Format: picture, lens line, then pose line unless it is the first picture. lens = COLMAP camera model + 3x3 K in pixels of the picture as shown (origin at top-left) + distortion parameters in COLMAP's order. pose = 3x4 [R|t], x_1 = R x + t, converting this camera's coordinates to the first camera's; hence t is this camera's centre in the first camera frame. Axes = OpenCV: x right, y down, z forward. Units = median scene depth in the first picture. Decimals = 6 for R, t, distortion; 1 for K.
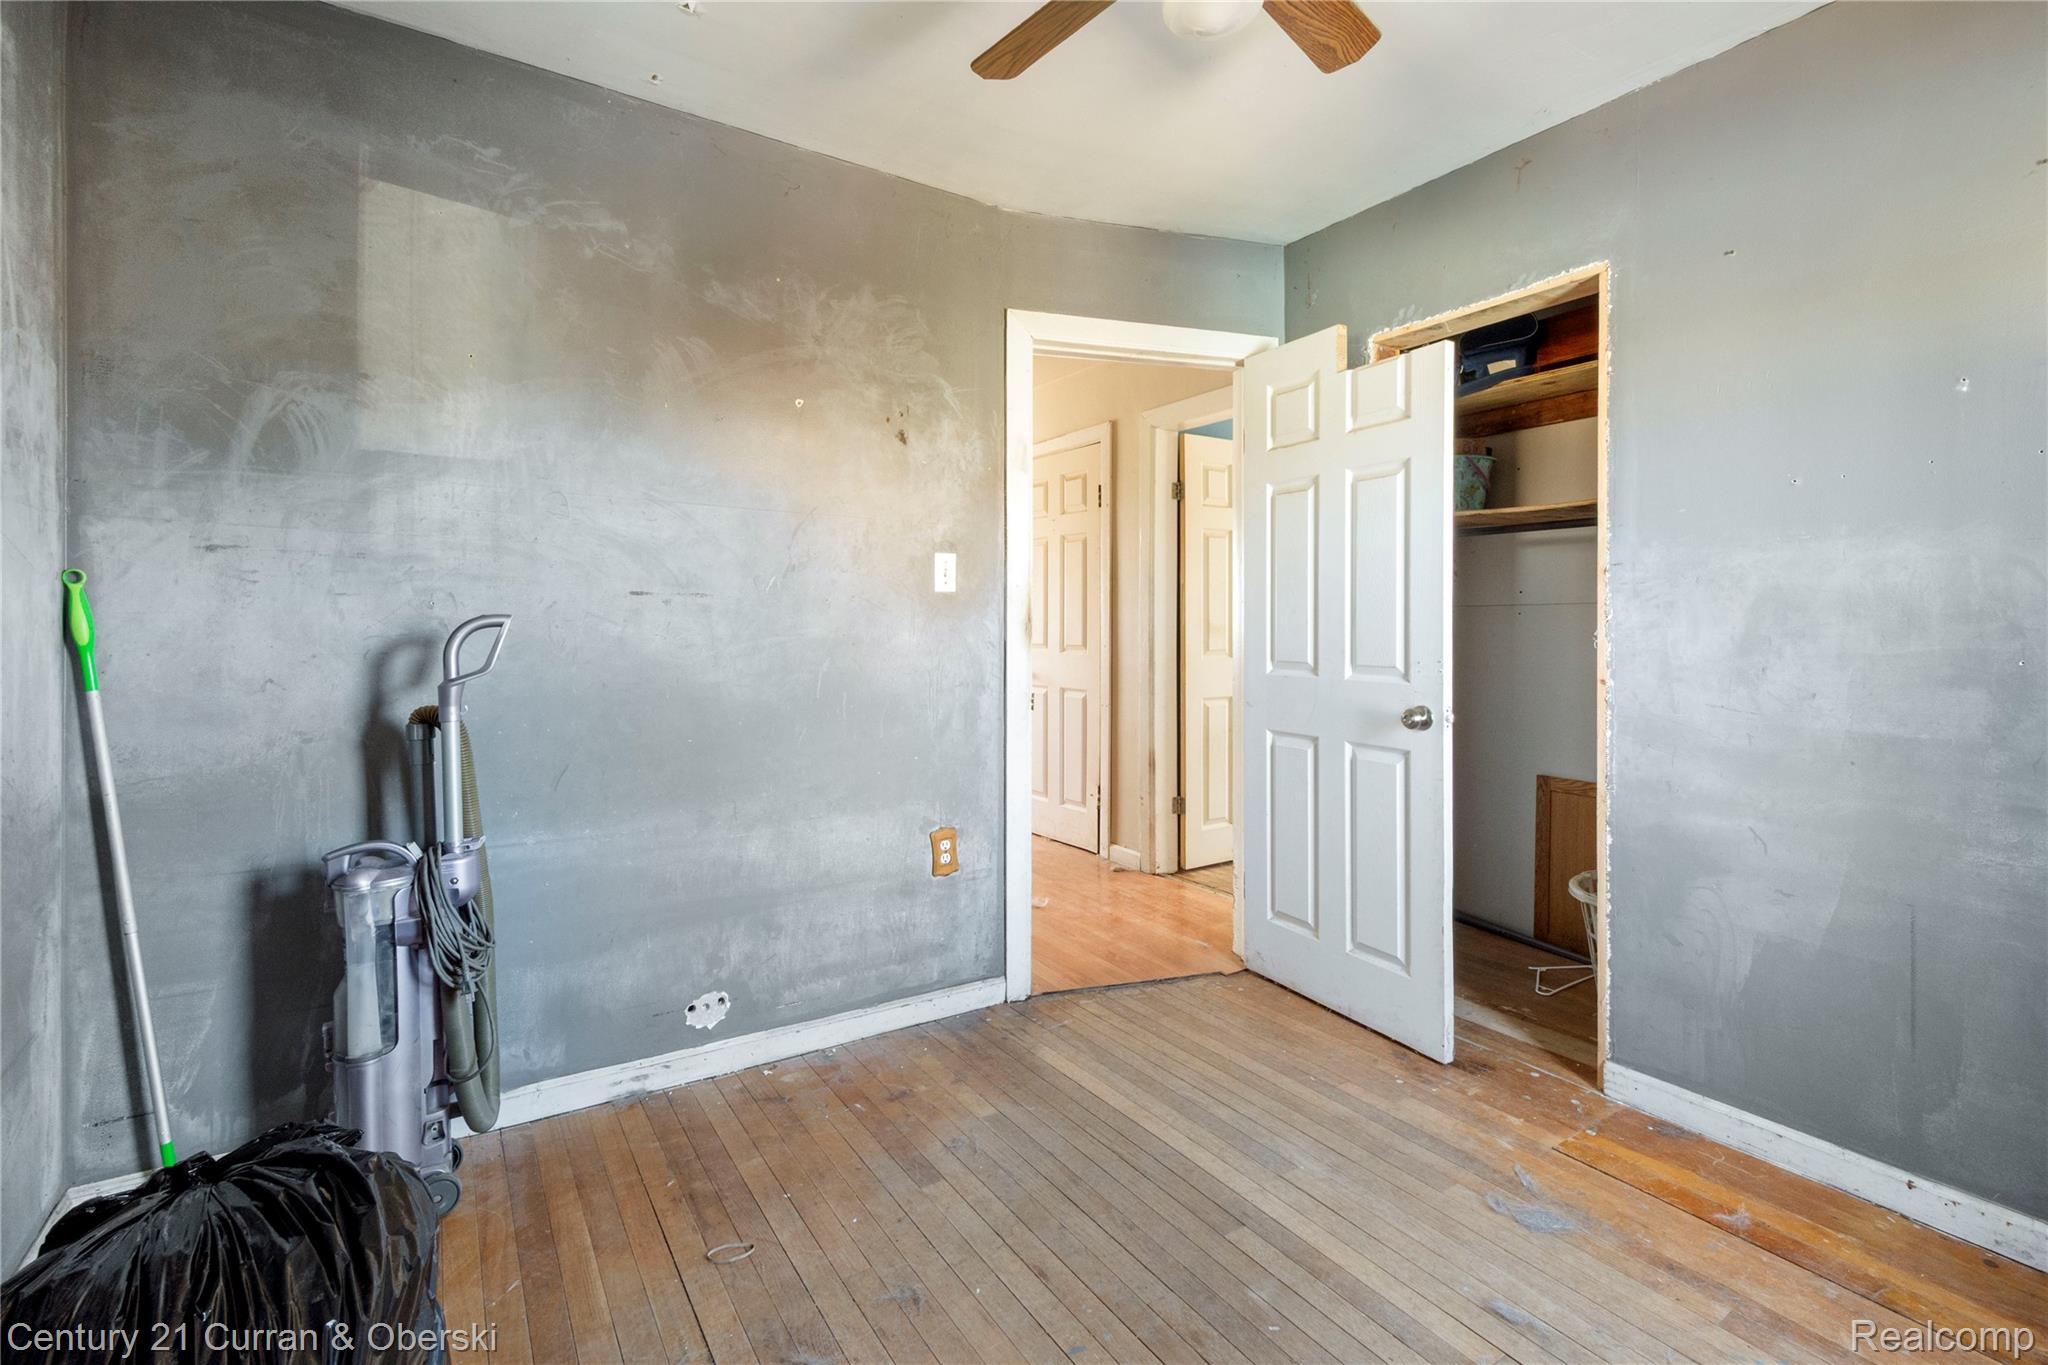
lens RADIAL K [[921.1, 0, 1015.4], [0, 921.1, 662.2], [0, 0, 1]] dist [0.009907, -0.003296]
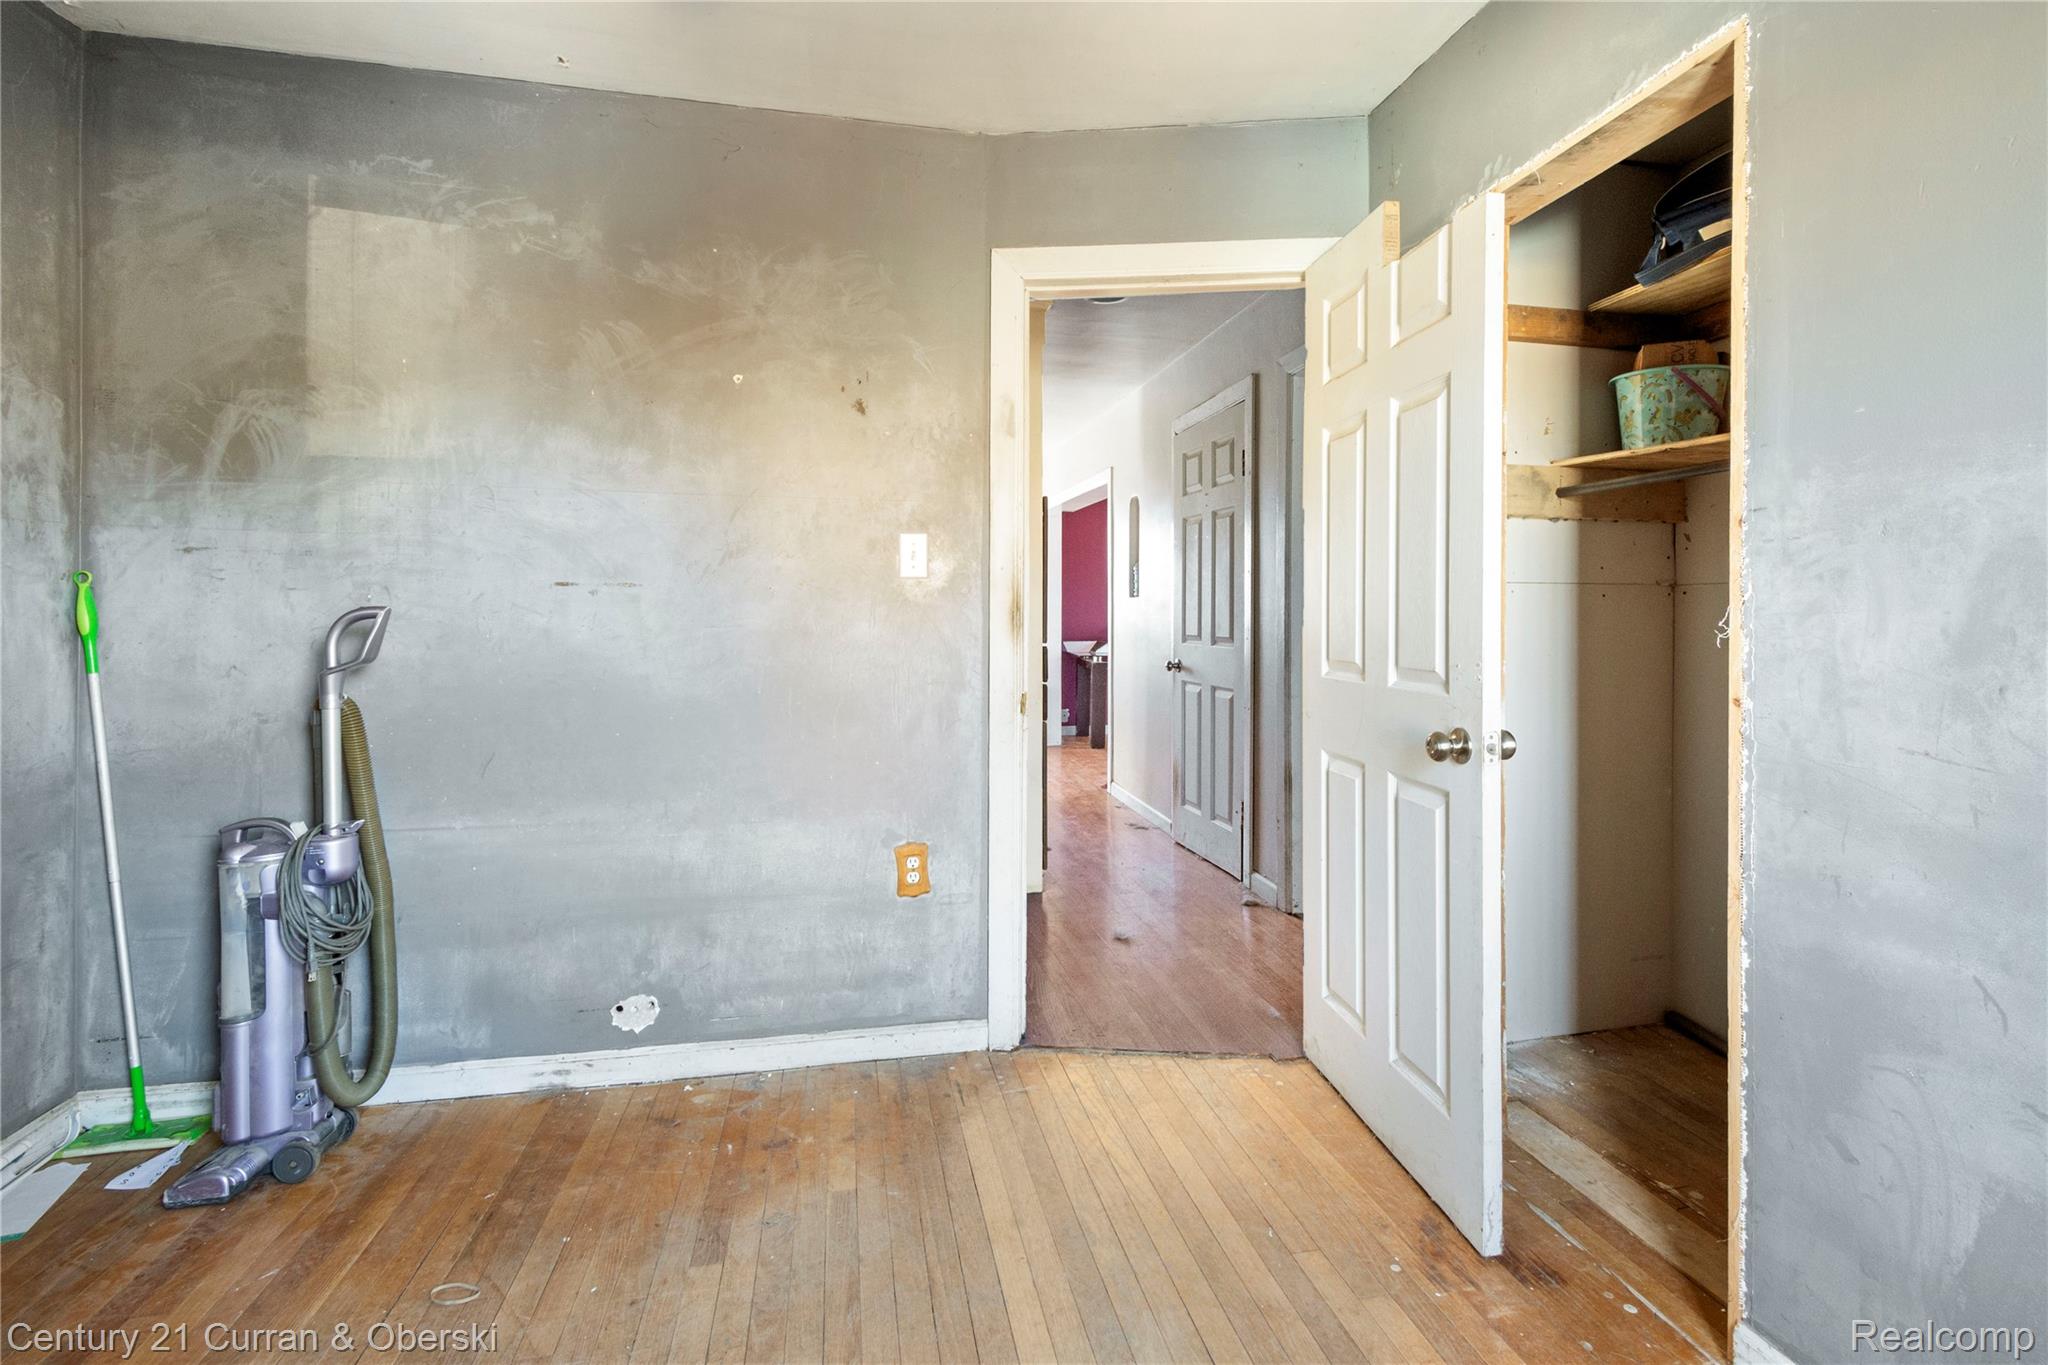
lens RADIAL K [[921.1, 0, 1027.9], [0, 921.1, 648.3], [0, 0, 1]] dist [0.009907, -0.003296]
pose [[0.931768, 0.008629, -0.362952, 0.421899], [-0.010149, 0.999946, -0.002280, -0.008266], [0.362913, 0.005808, 0.931805, 0.257549]]
